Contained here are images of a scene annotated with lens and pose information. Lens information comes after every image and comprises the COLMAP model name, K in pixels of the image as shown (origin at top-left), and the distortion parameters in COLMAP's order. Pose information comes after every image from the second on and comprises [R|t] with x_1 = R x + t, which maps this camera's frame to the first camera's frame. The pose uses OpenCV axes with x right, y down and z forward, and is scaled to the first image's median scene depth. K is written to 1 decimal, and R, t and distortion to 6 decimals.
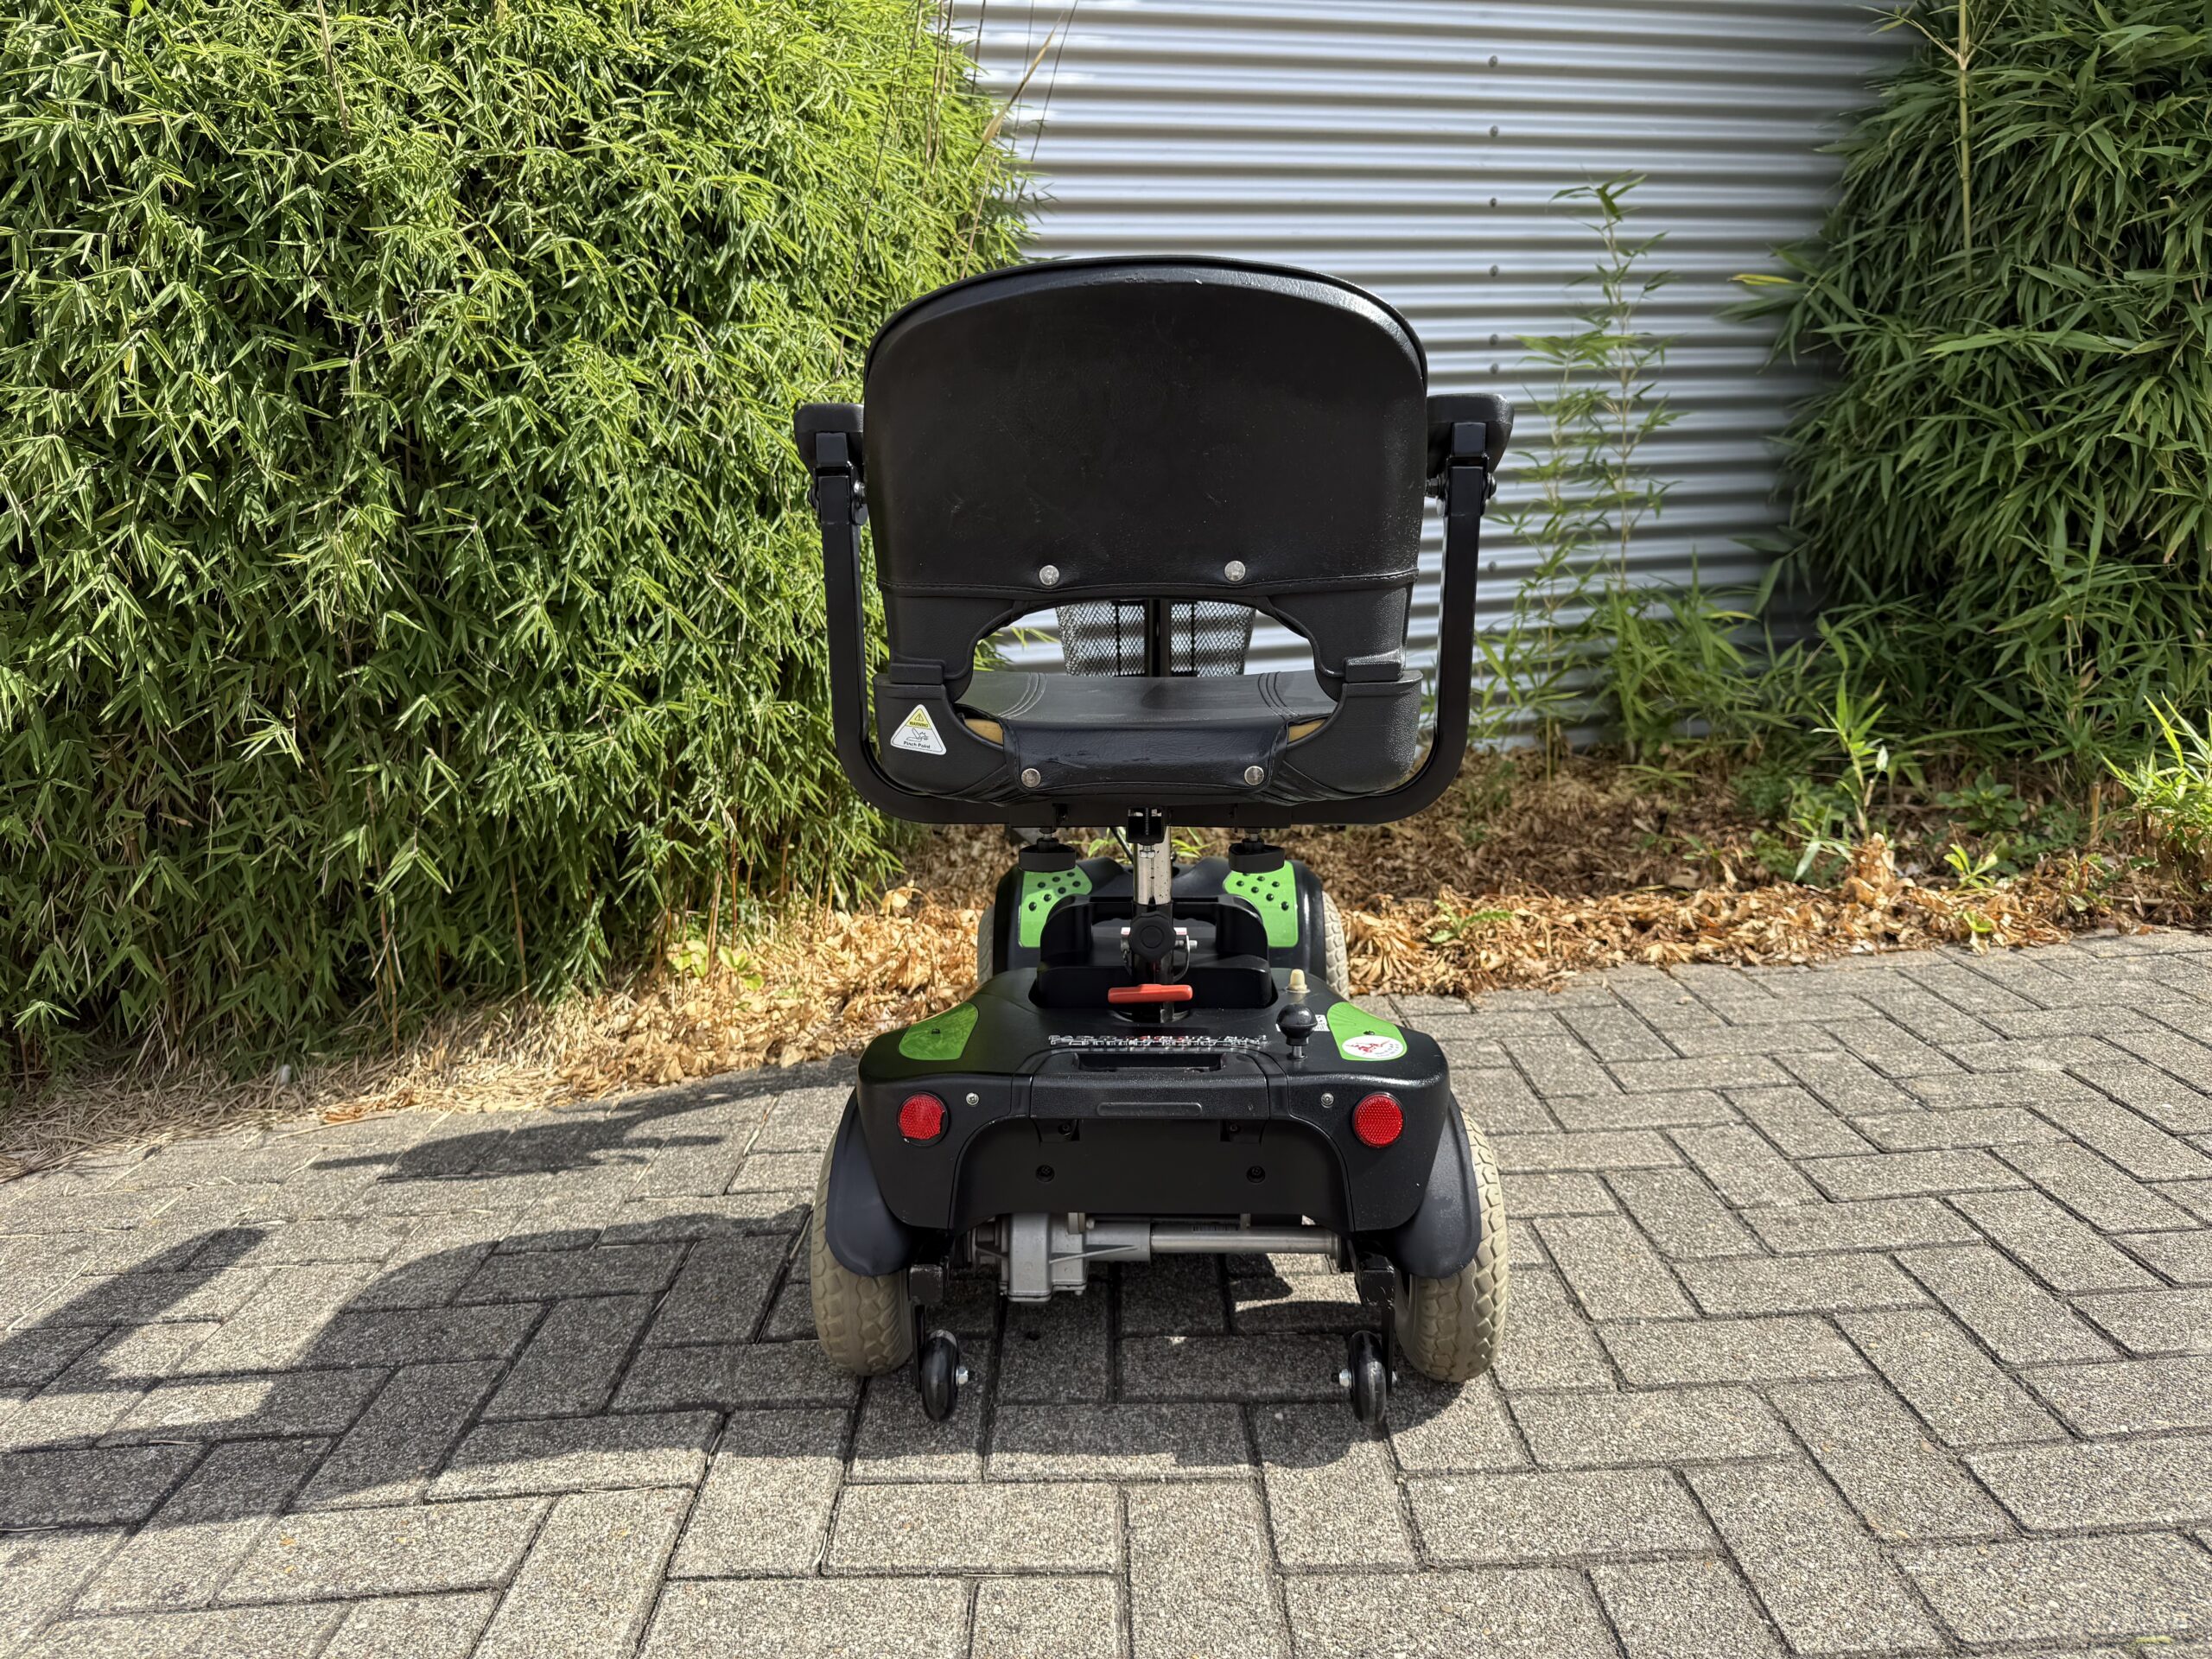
lens RADIAL K [[1542.6, 0, 1107.8], [0, 1542.6, 828.0], [0, 0, 1]] dist [0.002464, -0.009940]
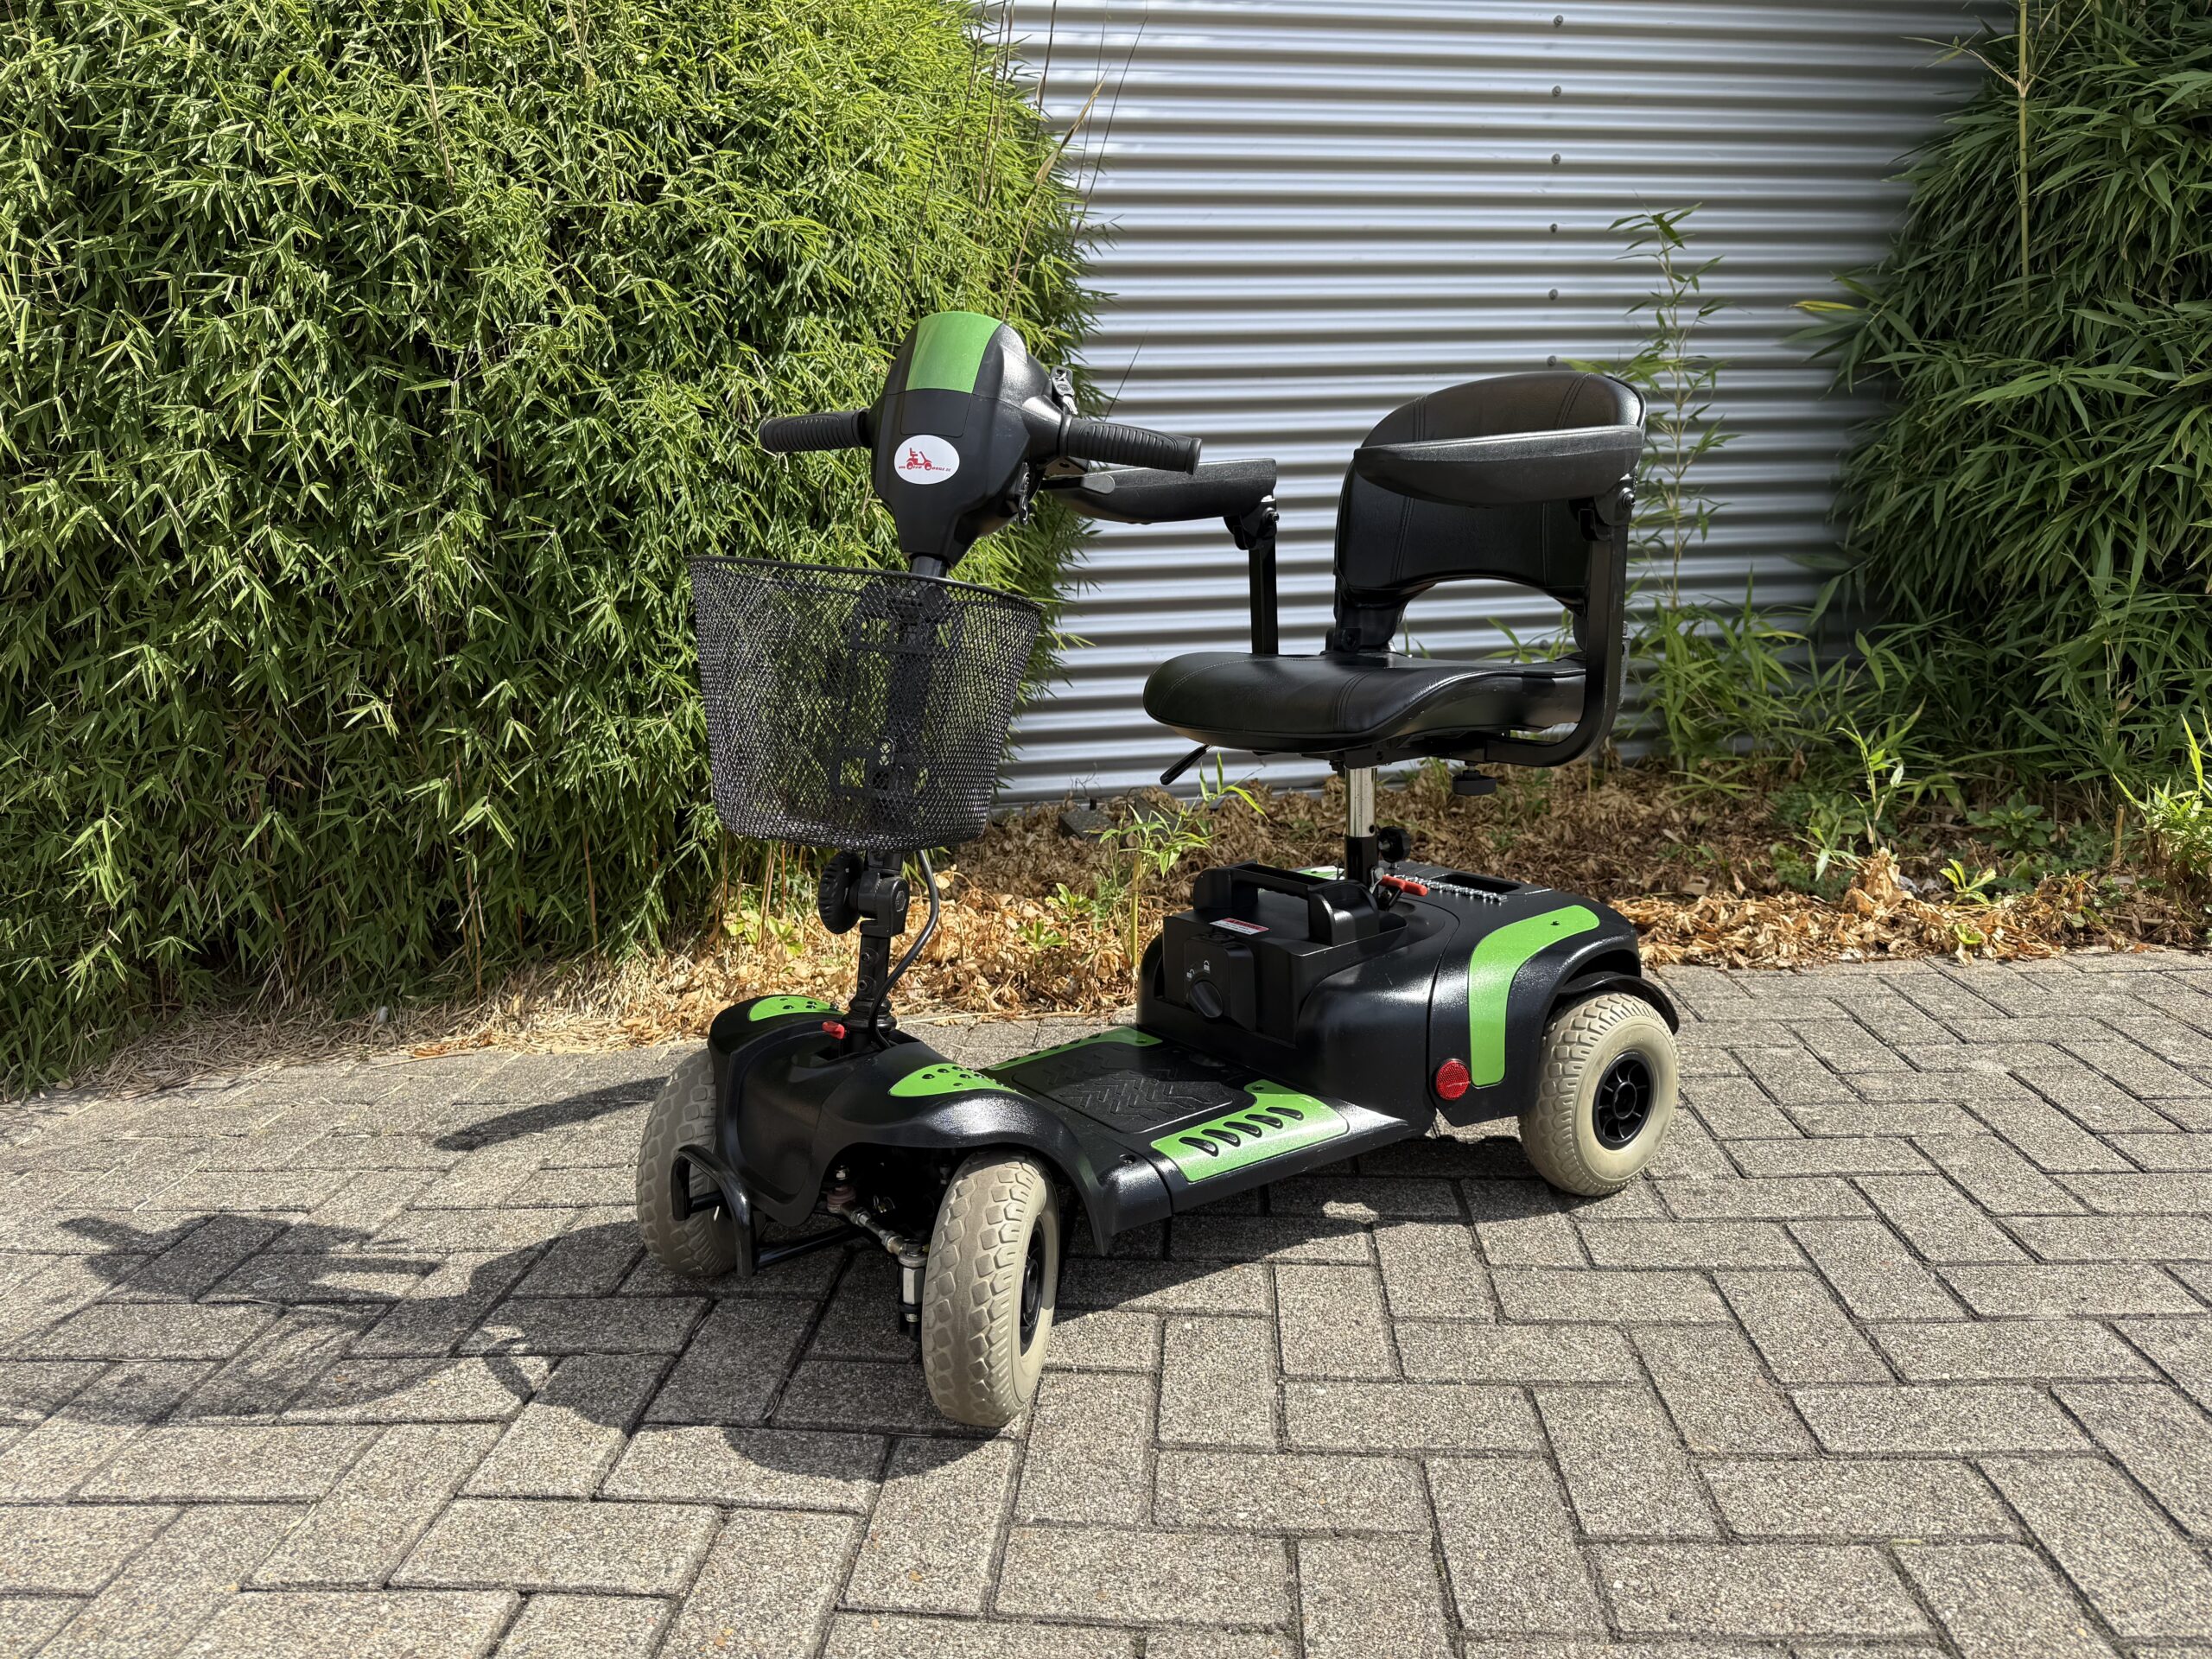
lens RADIAL K [[1542.6, 0, 1106.6], [0, 1542.6, 827.4], [0, 0, 1]] dist [0.002464, -0.009940]
pose [[0.996552, 0.029131, -0.077689, 0.088329], [-0.029456, 0.999562, -0.003028, 0.012223], [0.077567, 0.005306, 0.996973, -0.095688]]
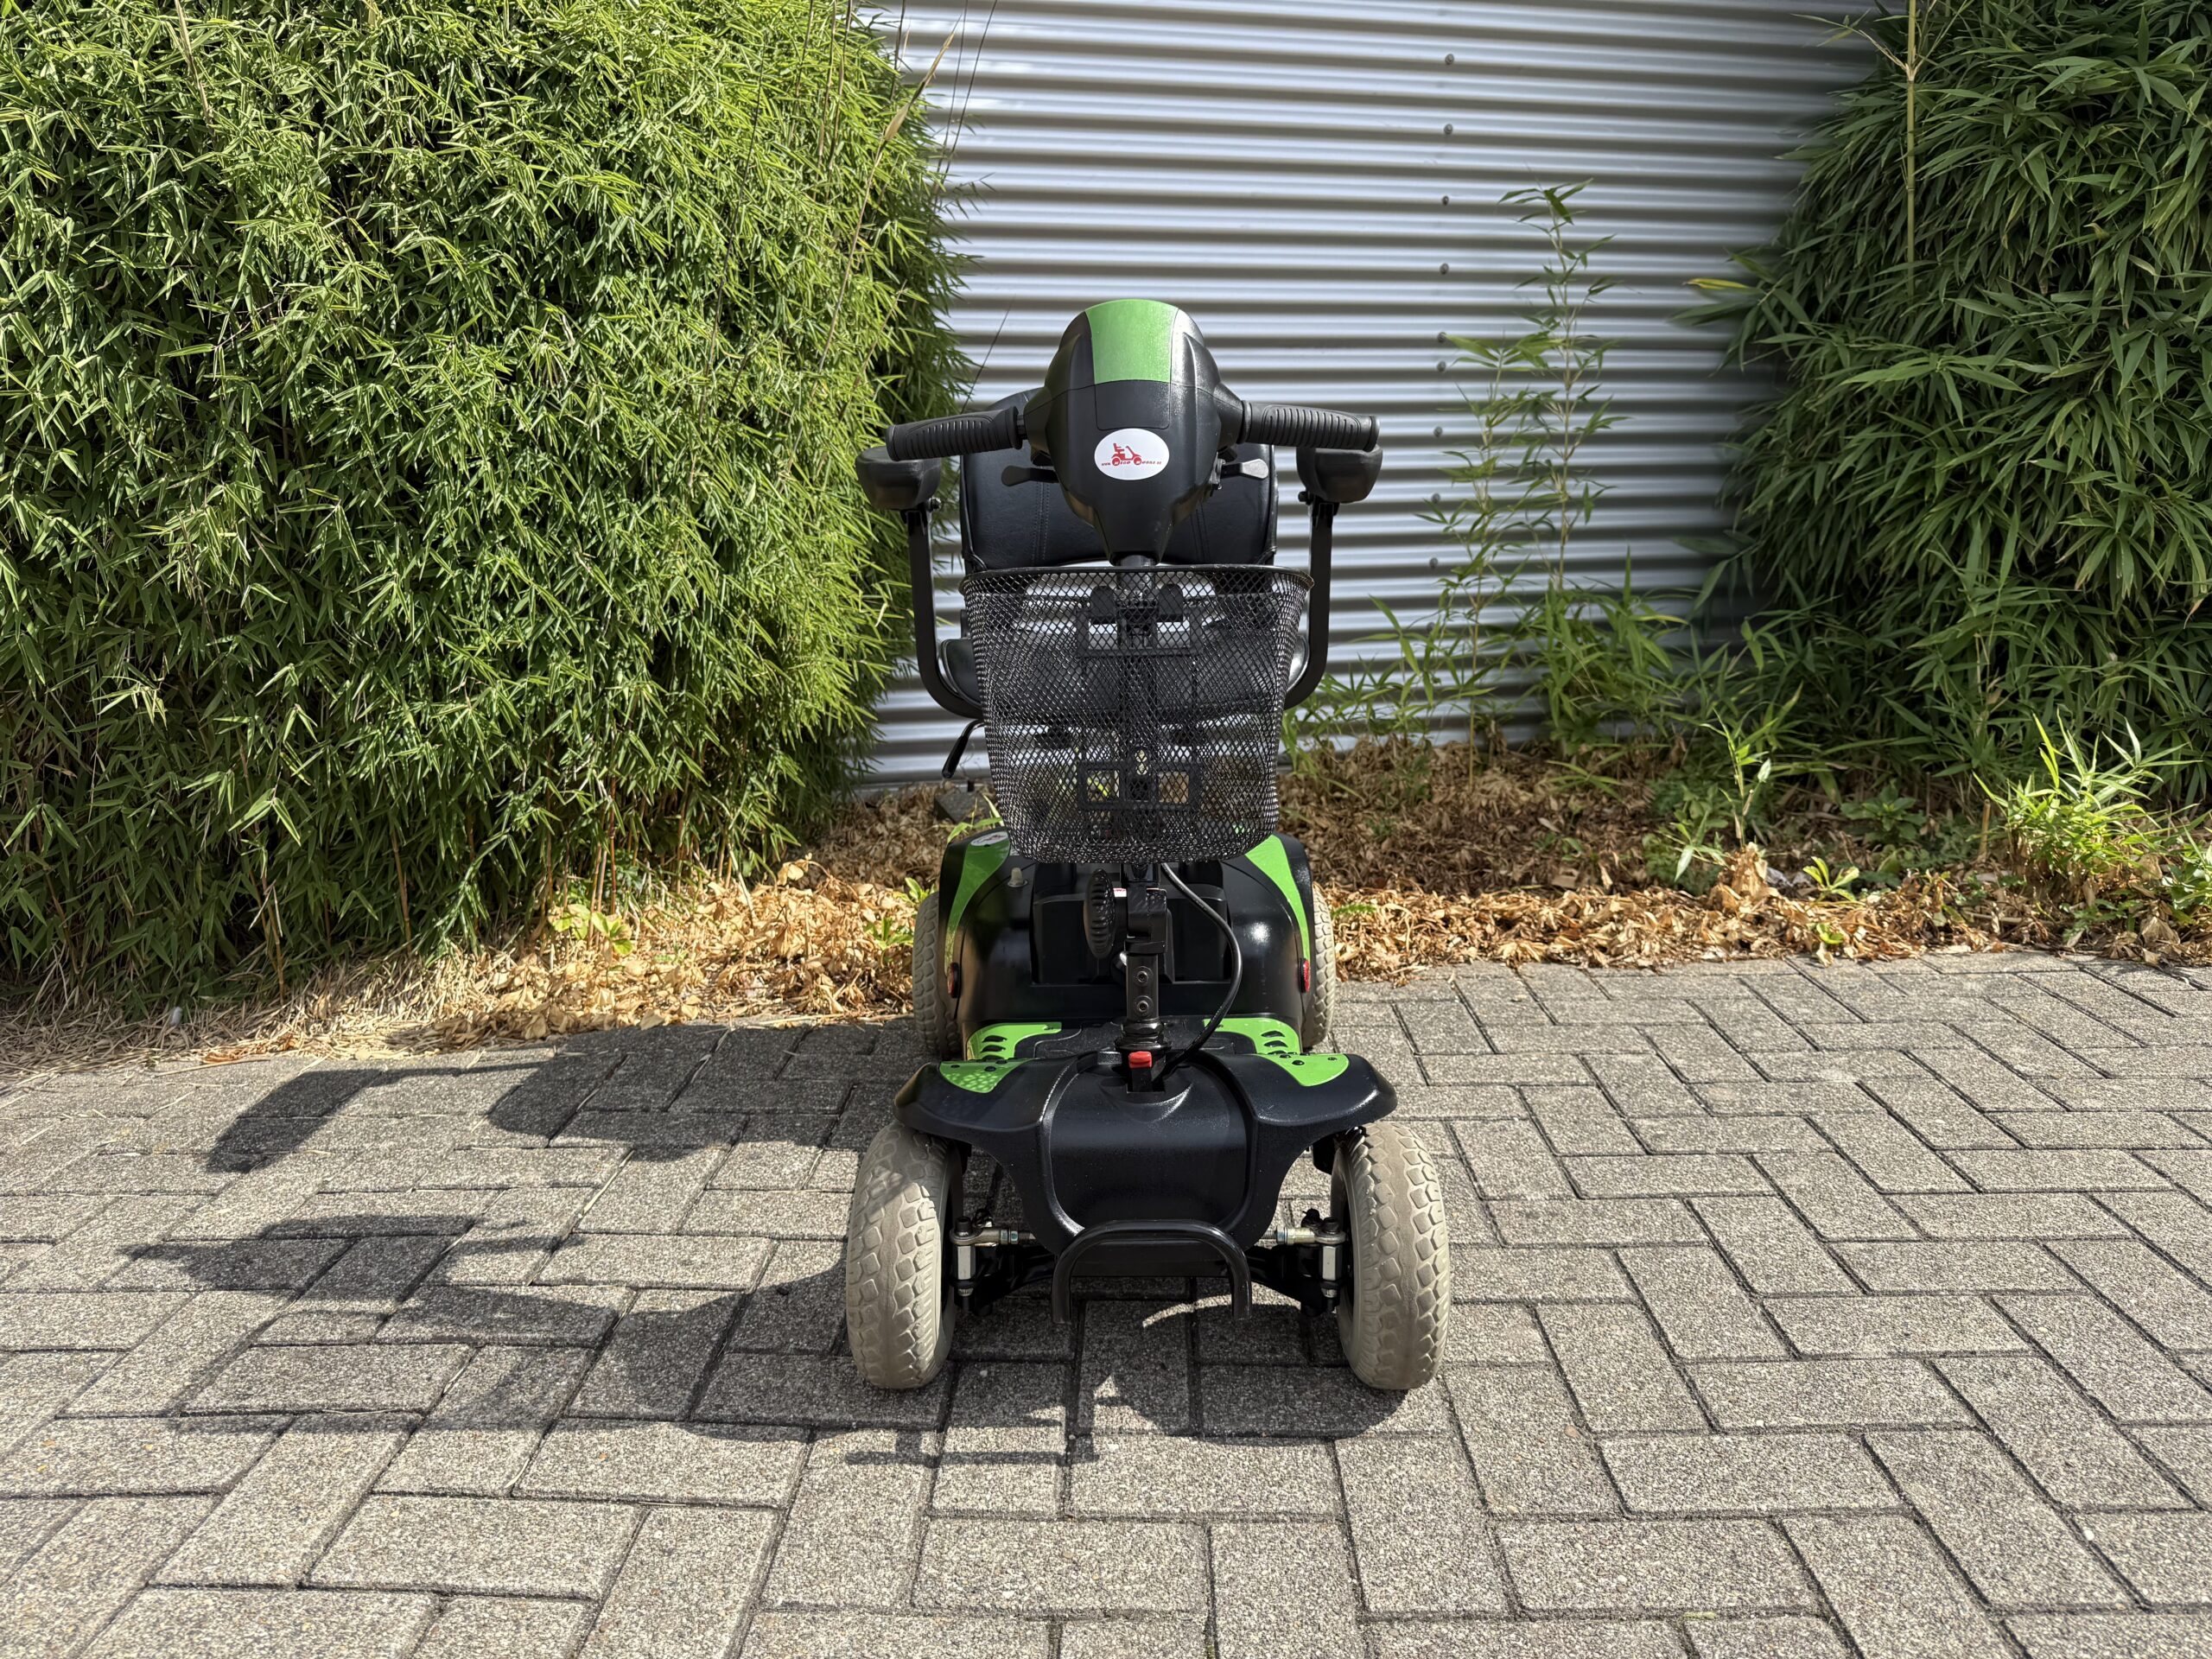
lens RADIAL K [[1542.6, 0, 1110.4], [0, 1542.6, 828.6], [0, 0, 1]] dist [0.002464, -0.009940]
pose [[0.998952, 0.037506, -0.026238, 0.146590], [-0.036981, 0.999111, 0.020231, -0.015396], [0.026973, -0.019239, 0.999451, -0.042231]]
